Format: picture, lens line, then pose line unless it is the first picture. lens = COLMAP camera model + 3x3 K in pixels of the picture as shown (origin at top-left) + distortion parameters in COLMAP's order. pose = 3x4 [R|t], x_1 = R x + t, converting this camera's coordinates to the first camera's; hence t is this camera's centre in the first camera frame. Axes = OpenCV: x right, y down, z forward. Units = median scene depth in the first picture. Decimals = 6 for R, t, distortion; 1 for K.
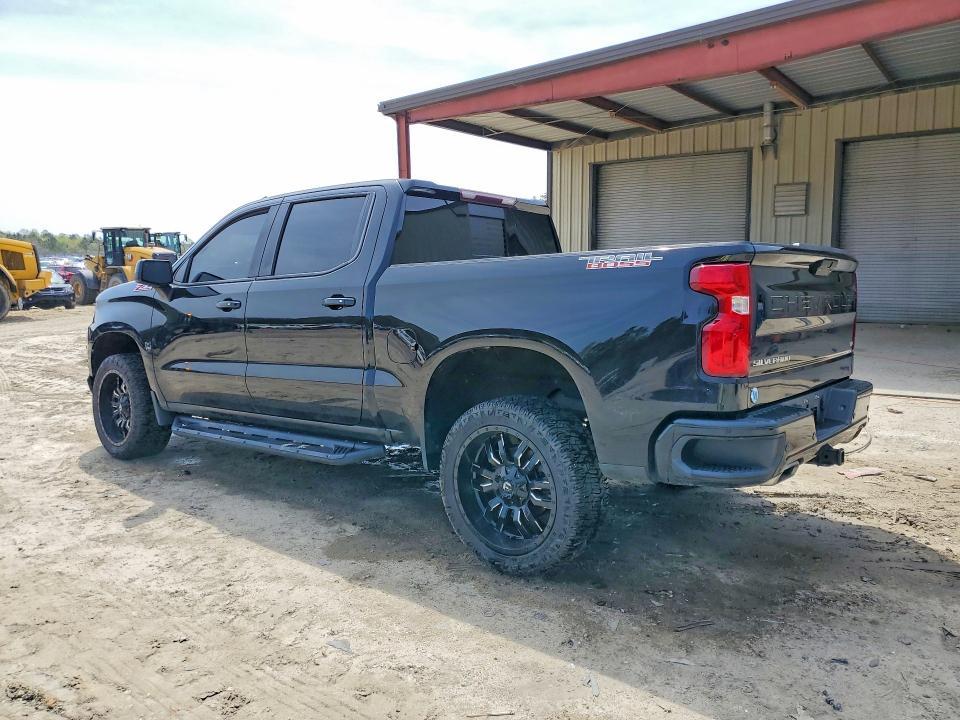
lens RADIAL K [[751.0, 0, 481.9], [0, 751.0, 358.9], [0, 0, 1]] dist [-0.004674, -0.000337]
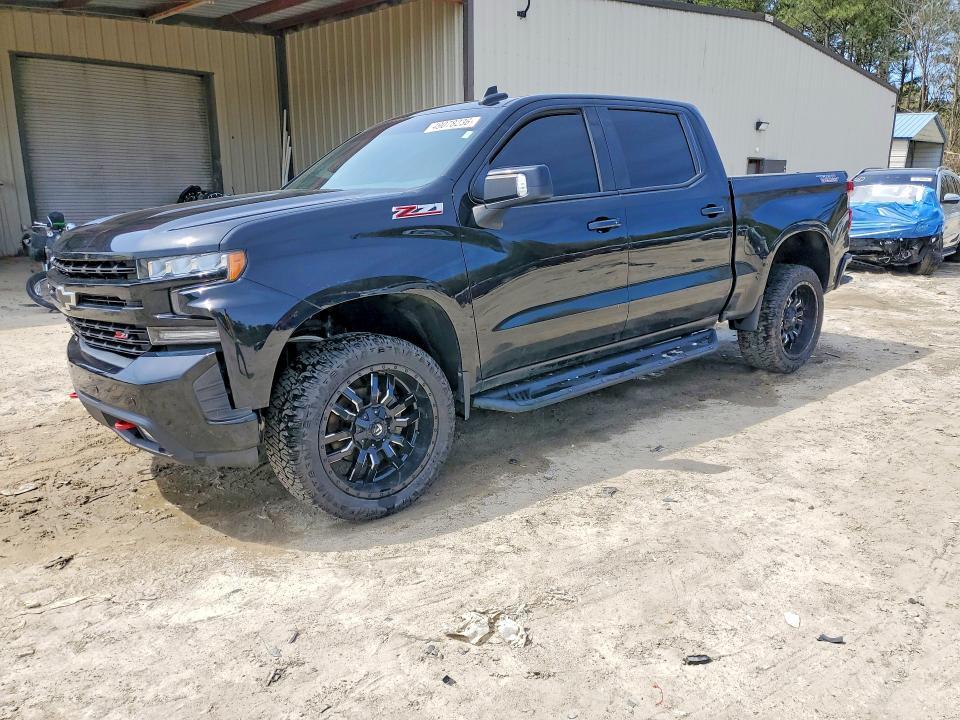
lens RADIAL K [[751.0, 0, 481.2], [0, 751.0, 364.4], [0, 0, 1]] dist [-0.004674, -0.000337]
pose [[0.163166, -0.213502, 0.963221, -1.155550], [0.122975, 0.973092, 0.194858, -0.094367], [-0.978904, 0.086658, 0.185031, 0.943084]]
